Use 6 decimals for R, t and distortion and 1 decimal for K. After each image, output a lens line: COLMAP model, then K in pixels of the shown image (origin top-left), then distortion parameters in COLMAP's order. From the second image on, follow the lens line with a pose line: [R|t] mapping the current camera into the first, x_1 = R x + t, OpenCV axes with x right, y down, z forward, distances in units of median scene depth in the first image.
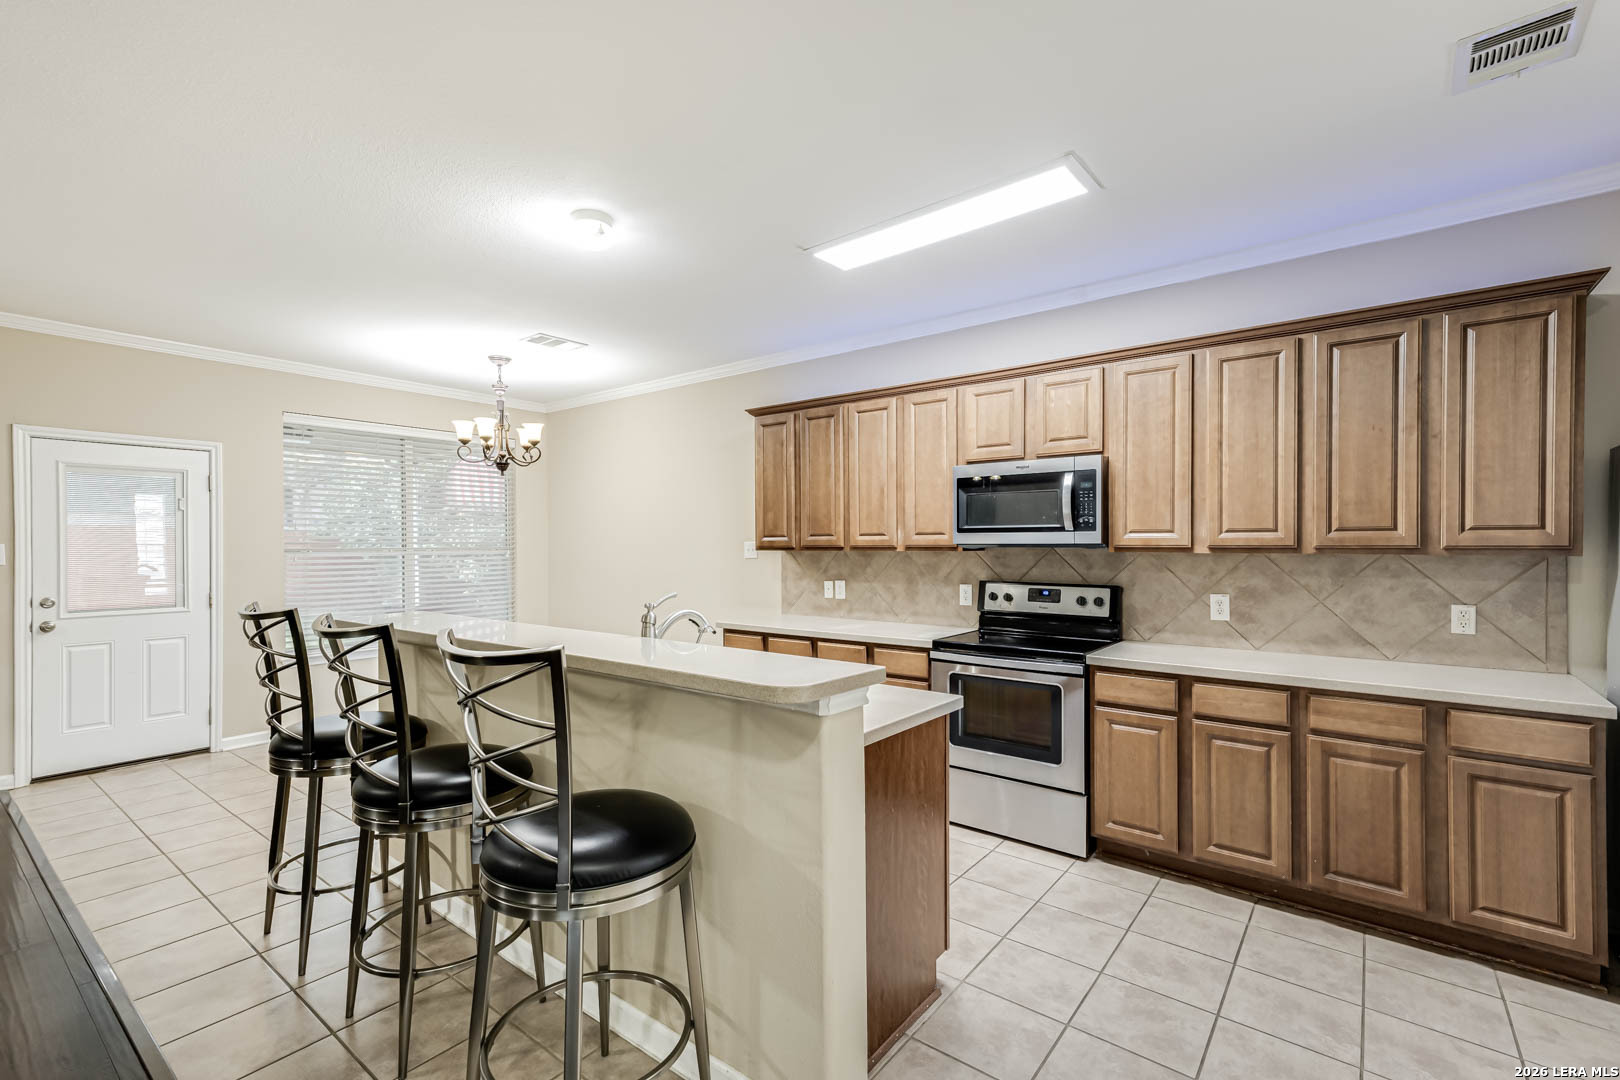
lens RADIAL K [[720.6, 0, 890.5], [0, 720.6, 557.9], [0, 0, 1]] dist [0.021322, 0.000492]
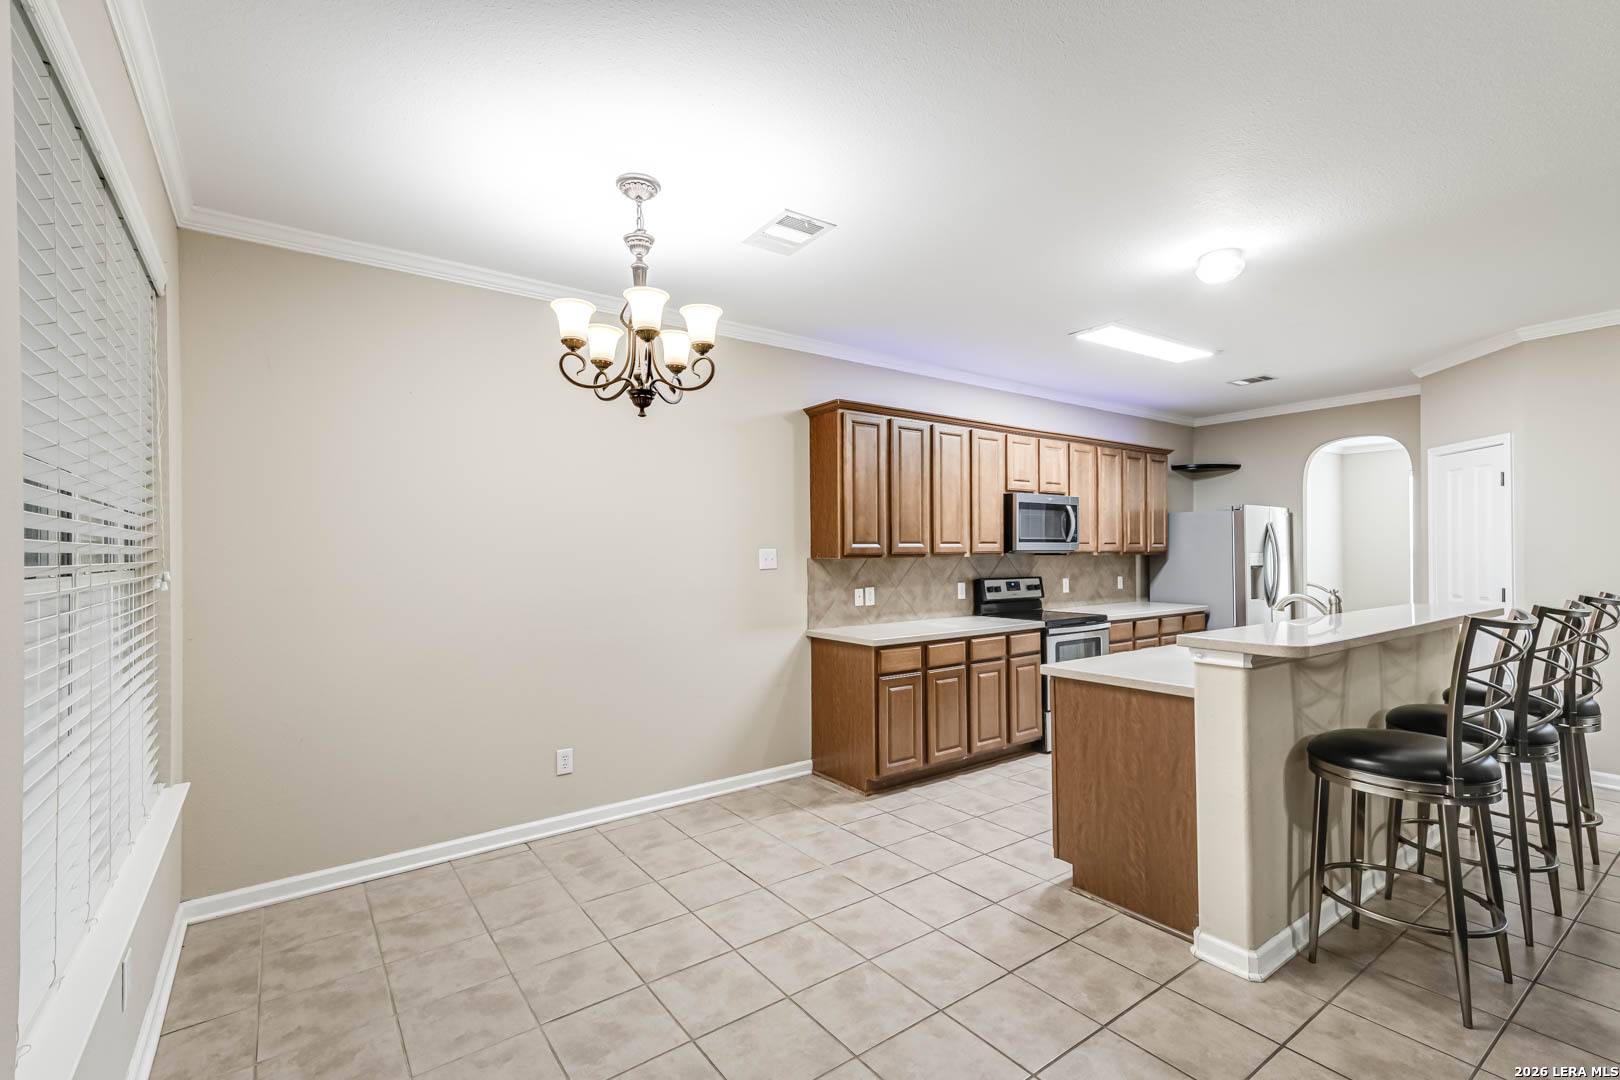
lens RADIAL K [[720.6, 0, 809.2], [0, 720.6, 542.2], [0, 0, 1]] dist [0.021322, 0.000492]
pose [[0.294787, 0.014341, 0.955455, -1.093925], [0.025239, 0.999422, -0.022788, -0.010885], [-0.955230, 0.030833, 0.294254, 0.811727]]
